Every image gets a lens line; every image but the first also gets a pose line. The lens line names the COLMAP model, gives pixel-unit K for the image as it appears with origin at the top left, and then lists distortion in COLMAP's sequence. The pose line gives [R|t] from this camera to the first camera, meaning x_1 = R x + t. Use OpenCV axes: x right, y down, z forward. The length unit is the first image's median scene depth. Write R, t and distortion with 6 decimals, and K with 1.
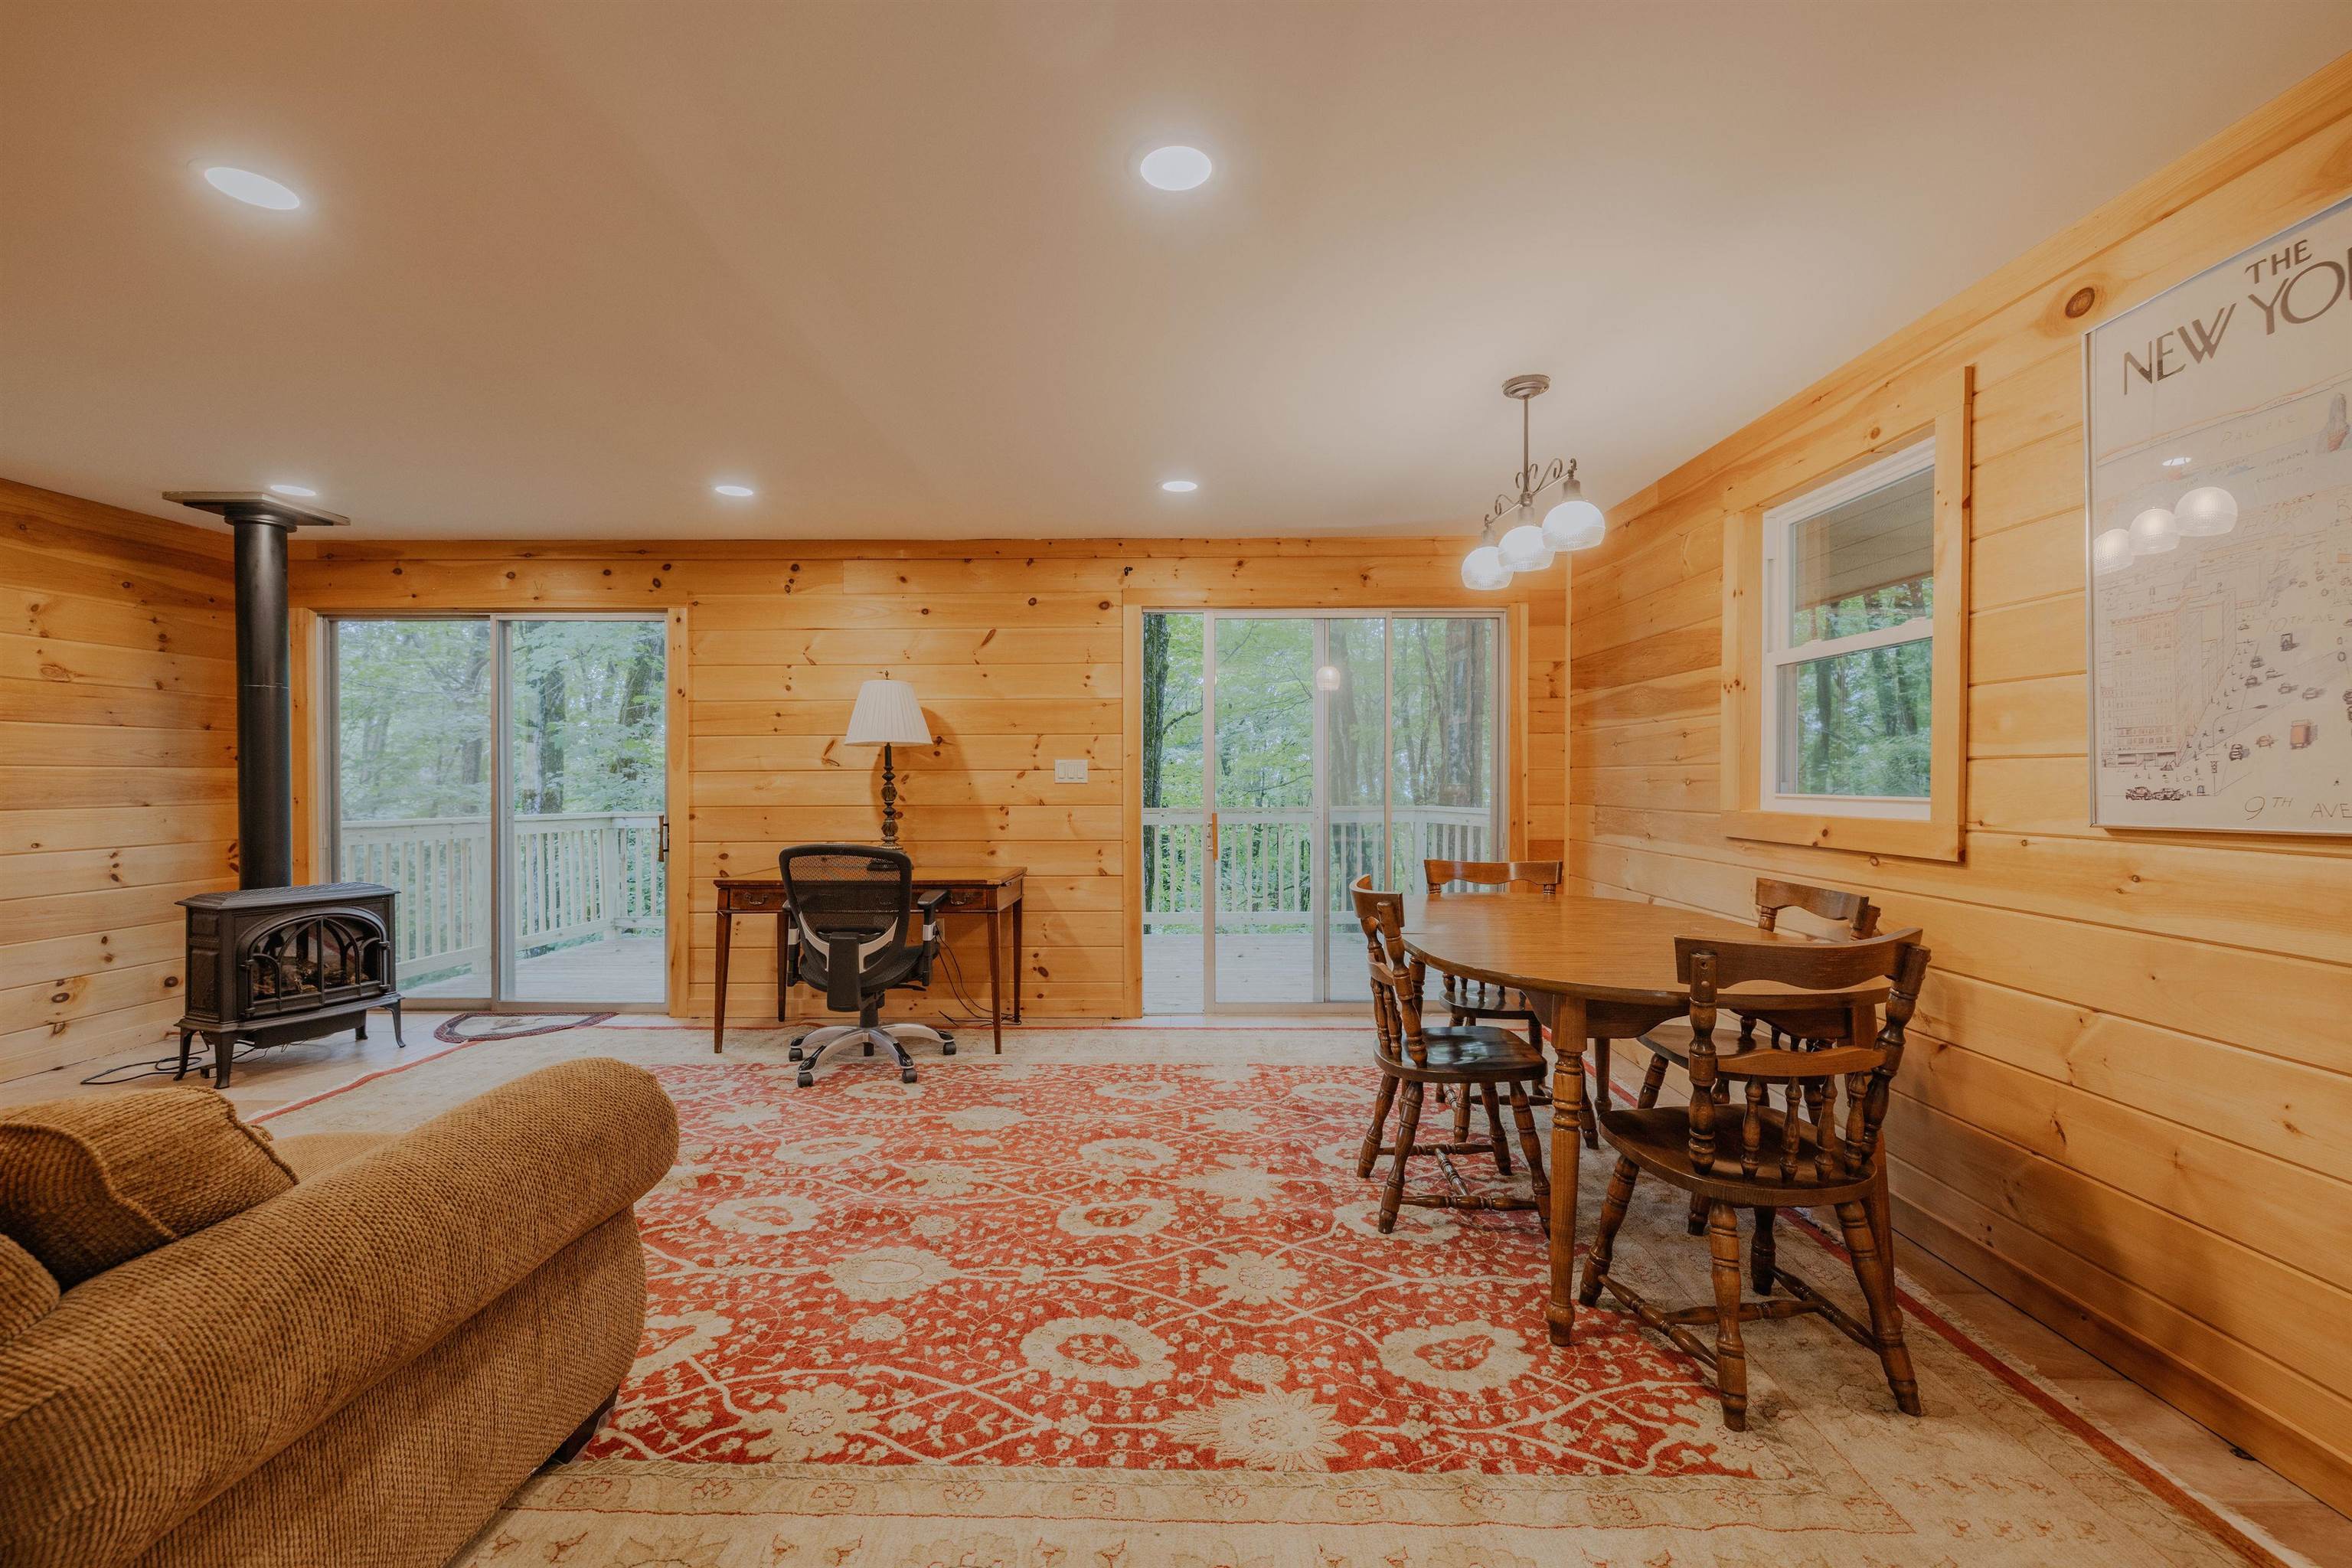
lens RADIAL K [[991.3, 0, 1171.6], [0, 991.3, 787.1], [0, 0, 1]] dist [0.004077, -0.000779]
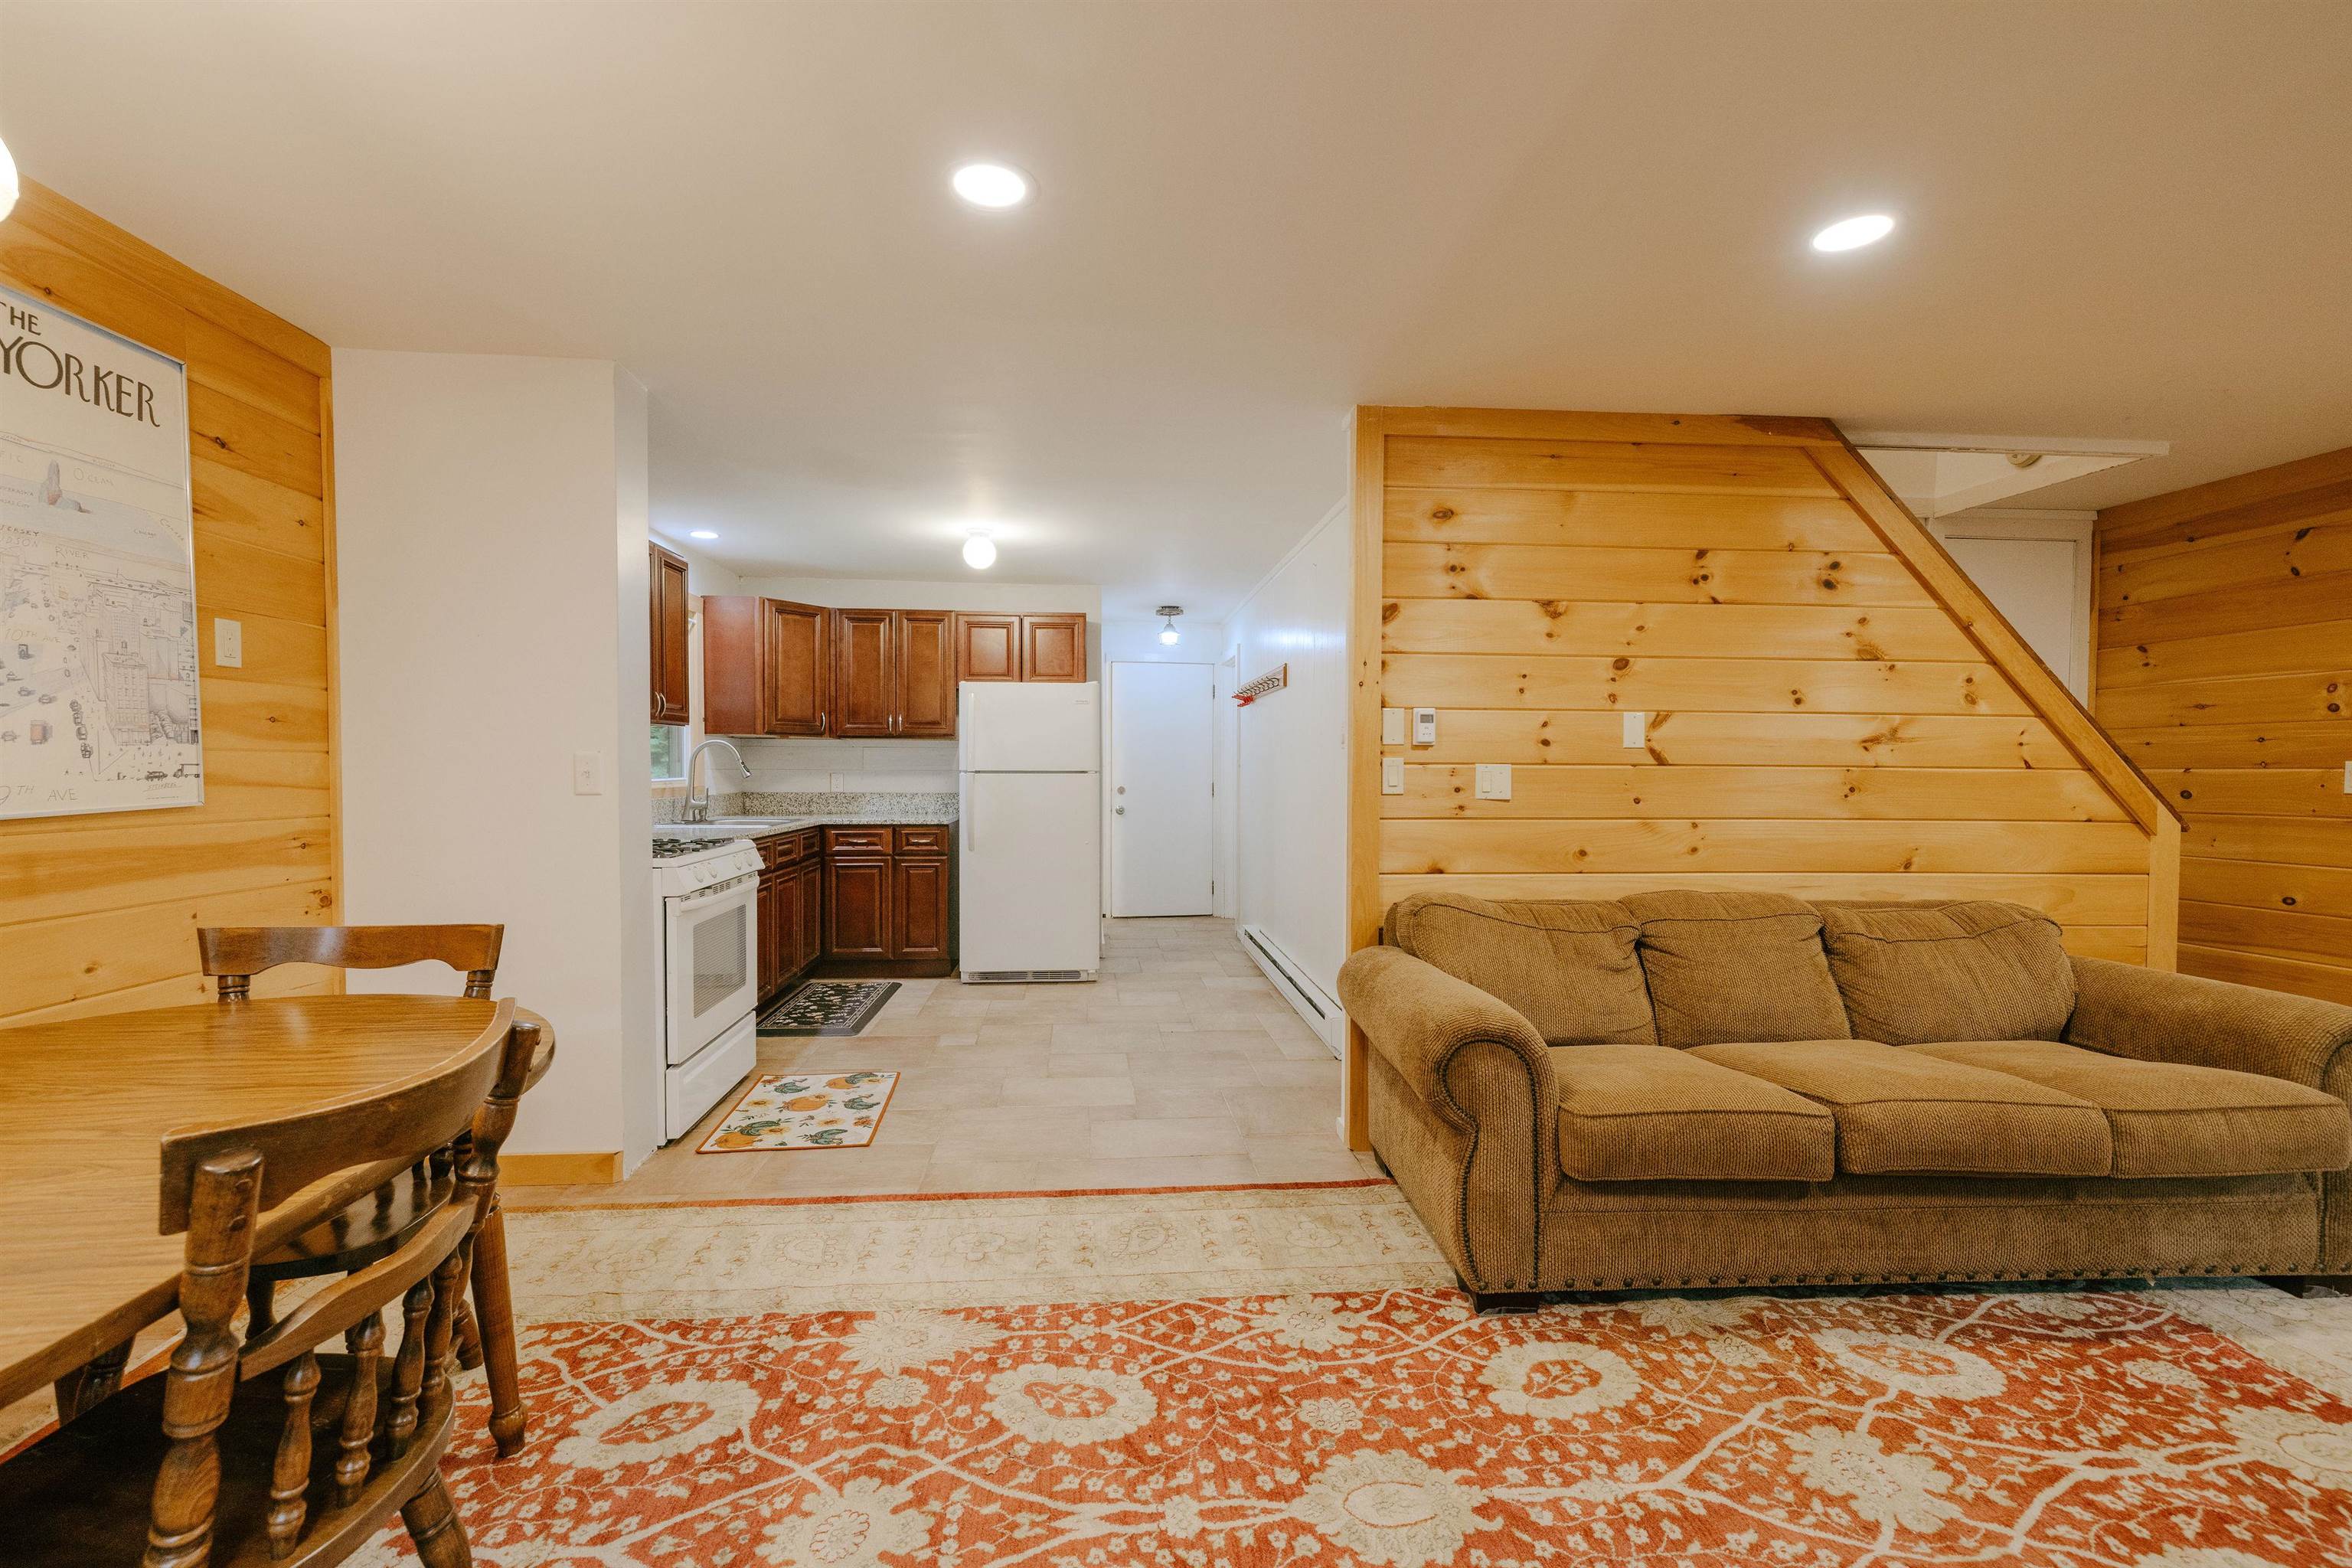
lens RADIAL K [[991.3, 0, 1179.7], [0, 991.3, 786.7], [0, 0, 1]] dist [0.004077, -0.000779]
pose [[-0.994249, -0.001487, -0.107081, -0.039111], [-0.004946, 0.999474, 0.032037, -0.013647], [0.106977, 0.032382, -0.993734, 0.972589]]
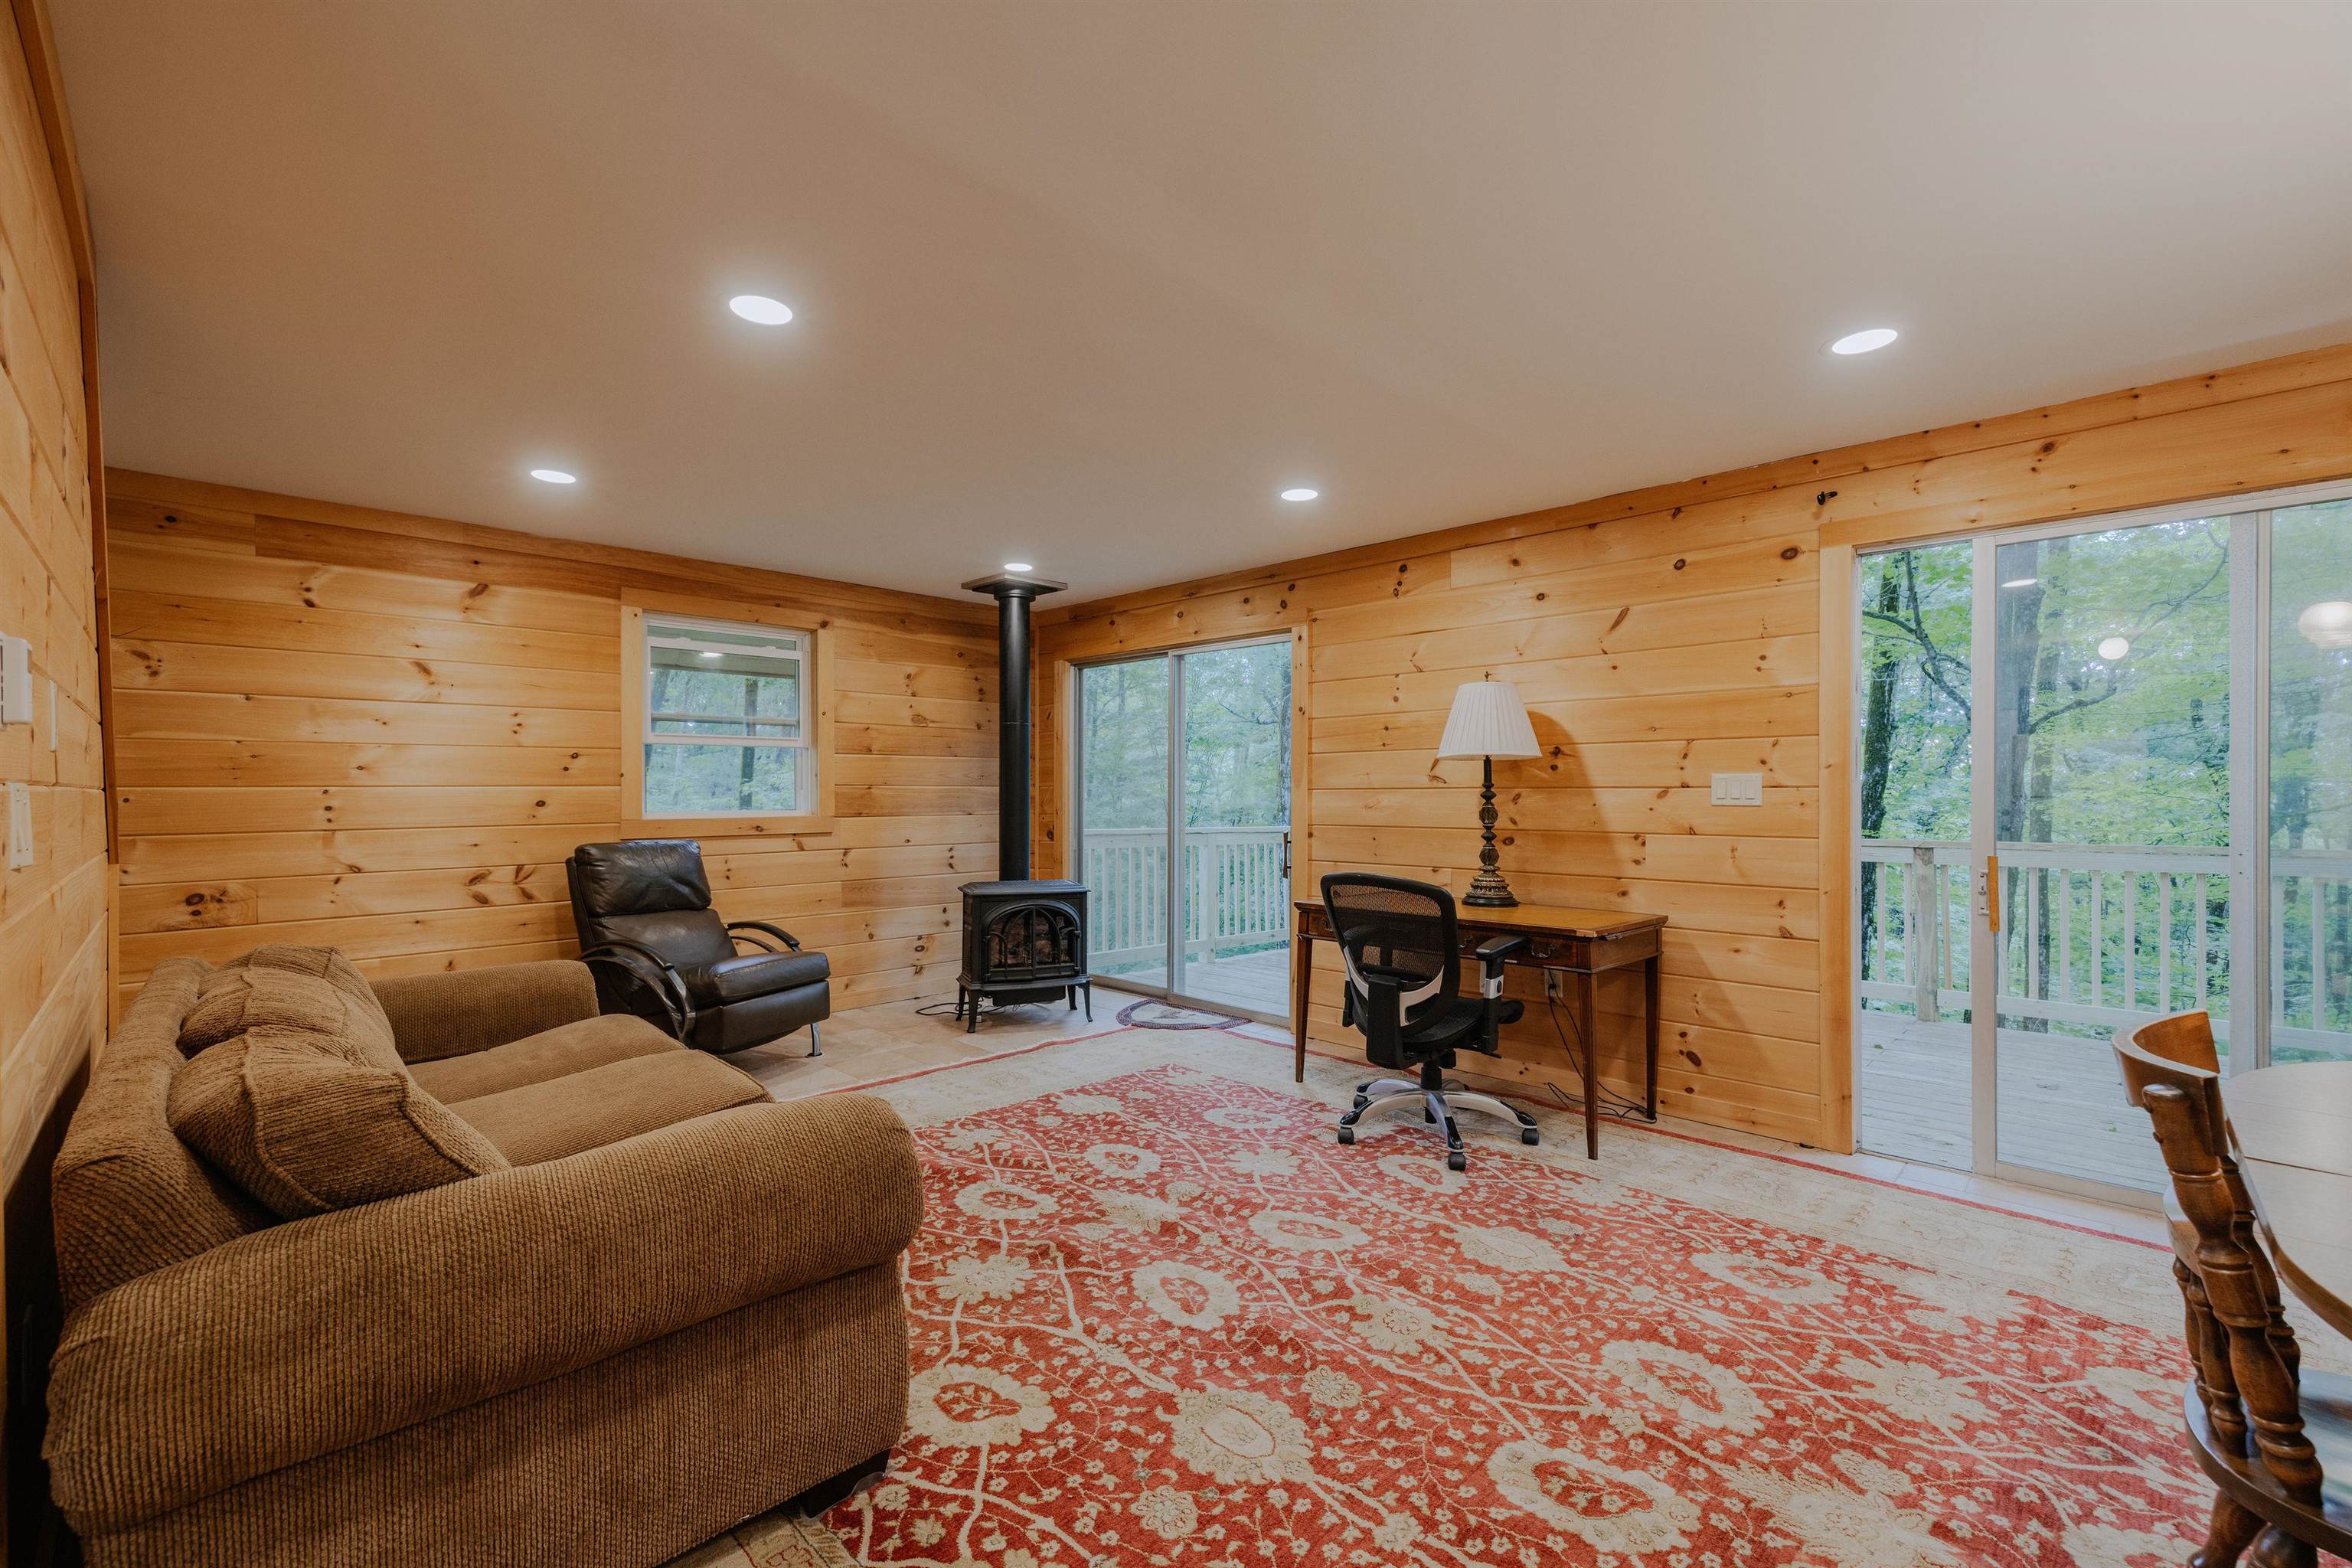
lens RADIAL K [[991.3, 0, 1168.5], [0, 991.3, 789.3], [0, 0, 1]] dist [0.004077, -0.000779]
pose [[0.718839, 0.000222, -0.695177, 0.129784], [-0.009538, 0.999909, -0.009544, -0.006031], [0.695111, 0.013491, 0.718776, 0.232580]]
